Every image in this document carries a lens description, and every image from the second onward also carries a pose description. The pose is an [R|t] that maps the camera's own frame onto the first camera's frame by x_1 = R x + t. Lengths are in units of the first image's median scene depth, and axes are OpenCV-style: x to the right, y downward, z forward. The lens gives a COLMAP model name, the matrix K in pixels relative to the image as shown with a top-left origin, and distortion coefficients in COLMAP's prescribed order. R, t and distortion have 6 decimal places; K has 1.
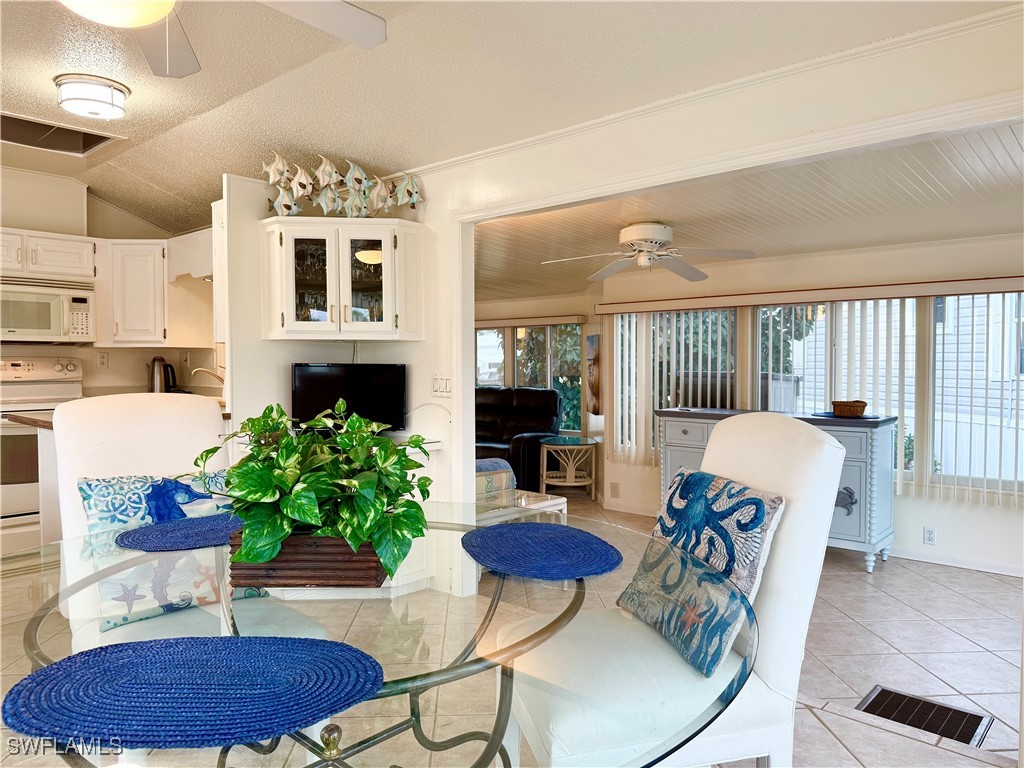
lens RADIAL K [[710.5, 0, 512.0], [0, 710.5, 384.0], [0, 0, 1]] dist [0.095117, -0.155338]
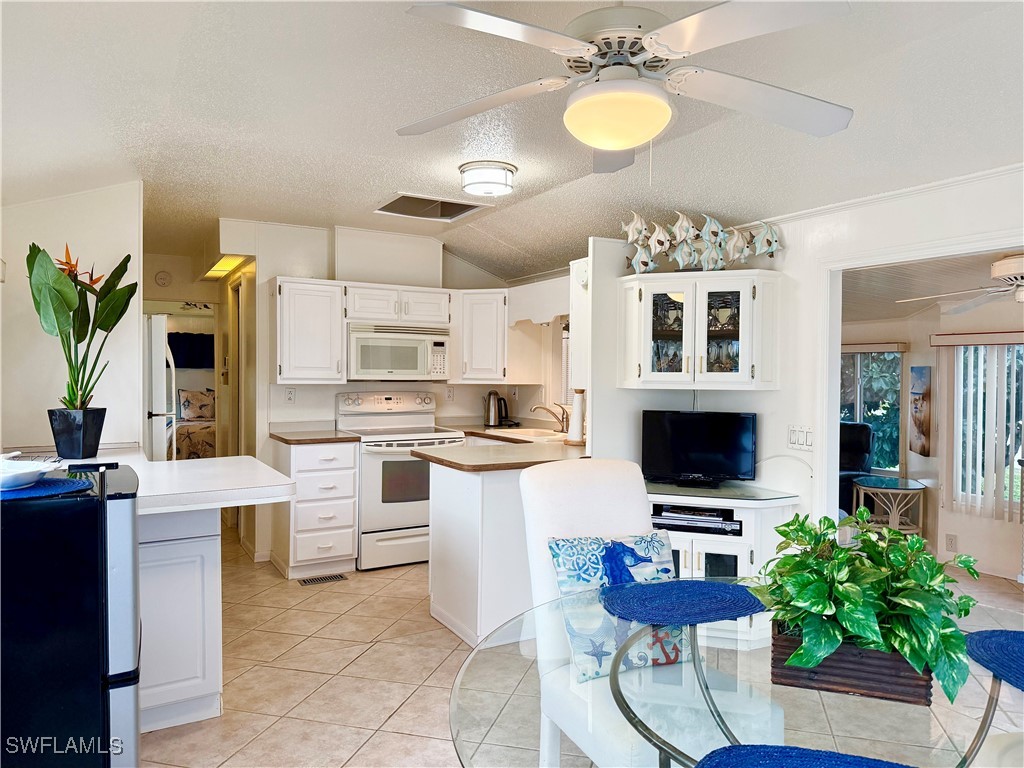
lens RADIAL K [[710.5, 0, 512.0], [0, 710.5, 384.0], [0, 0, 1]] dist [0.095117, -0.155338]
pose [[0.945502, 0.011814, -0.325403, -0.153251], [-0.016619, 0.999790, -0.011989, -0.053214], [0.325193, 0.016743, 0.945500, -0.053282]]
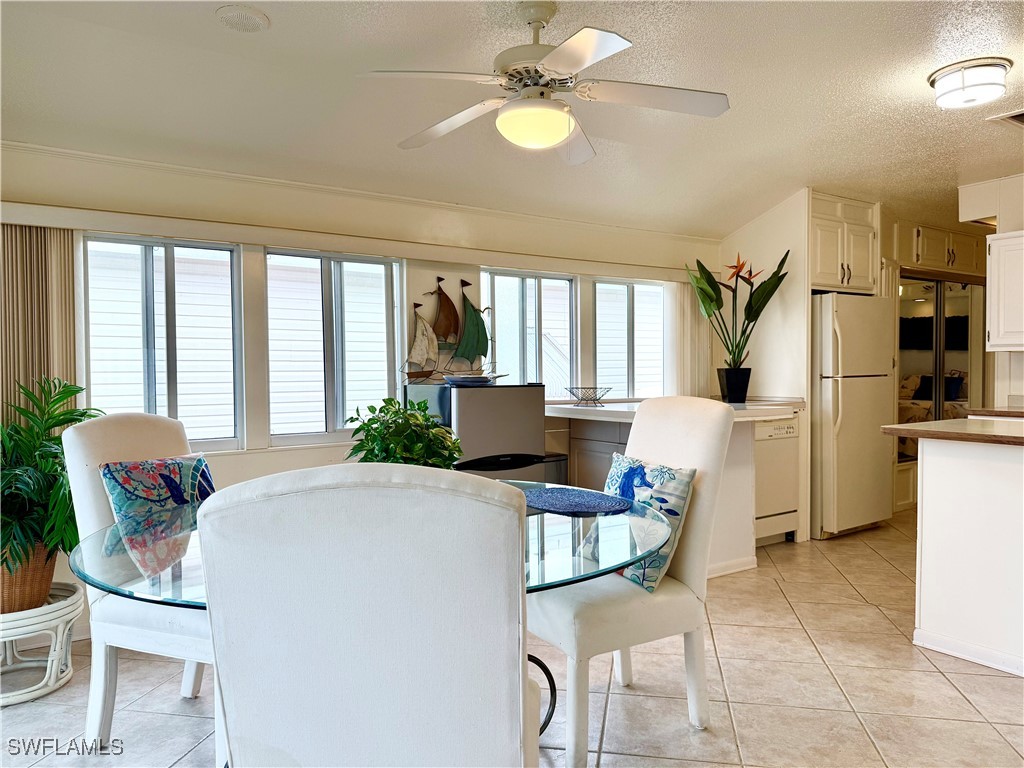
lens RADIAL K [[710.5, 0, 512.0], [0, 710.5, 384.0], [0, 0, 1]] dist [0.095117, -0.155338]
pose [[-0.261996, 0.017005, -0.964919, 0.407213], [-0.023633, 0.999432, 0.024030, -0.014852], [0.964780, 0.029099, -0.261445, 0.614170]]
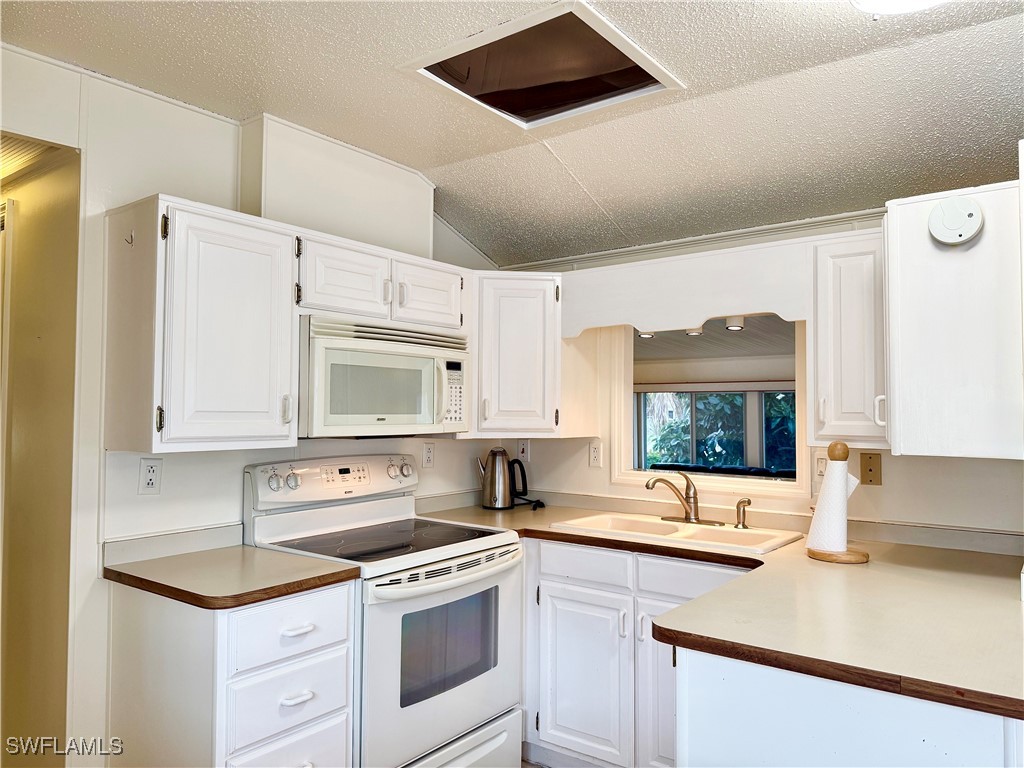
lens RADIAL K [[719.4, 0, 513.9], [0, 719.4, 382.6], [0, 0, 1]] dist [0.096605, -0.201494]
pose [[0.997281, 0.005694, 0.073473, -0.778806], [-0.000707, 0.997704, -0.067725, -0.078770], [-0.073690, 0.067489, 0.994995, 0.500574]]
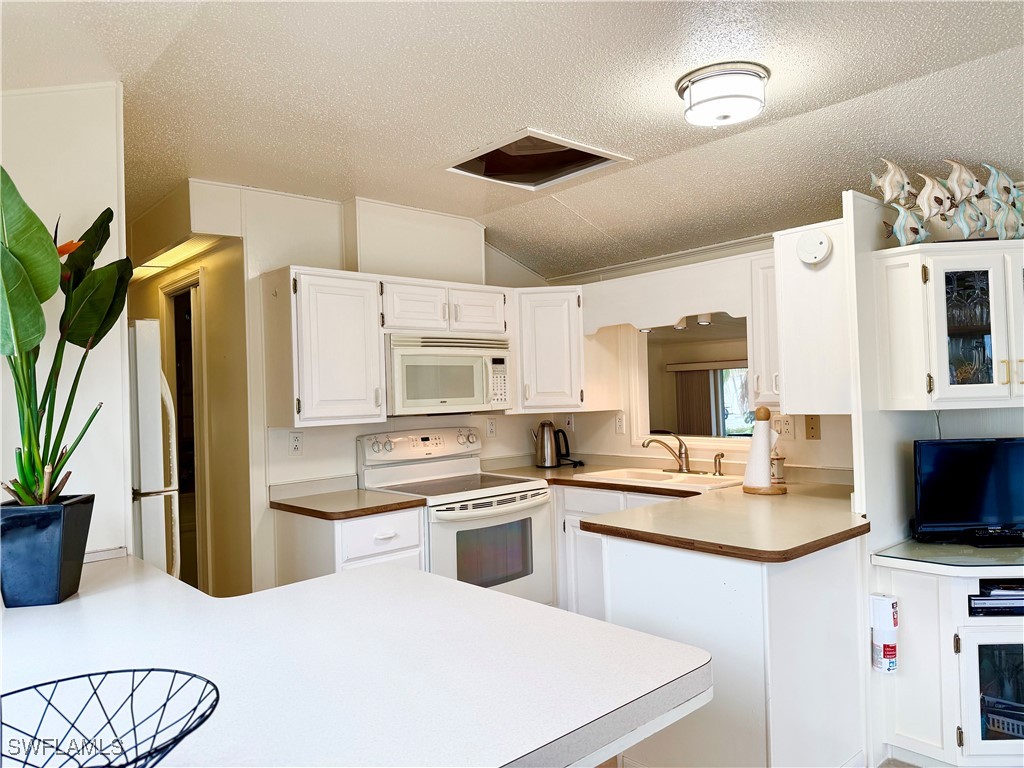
lens RADIAL K [[710.5, 0, 512.0], [0, 710.5, 384.0], [0, 0, 1]] dist [0.095117, -0.155338]
pose [[0.992905, -0.034747, -0.113724, -0.642323], [0.030112, 0.998654, -0.042226, -0.070316], [0.115038, 0.038502, 0.992615, 0.224228]]
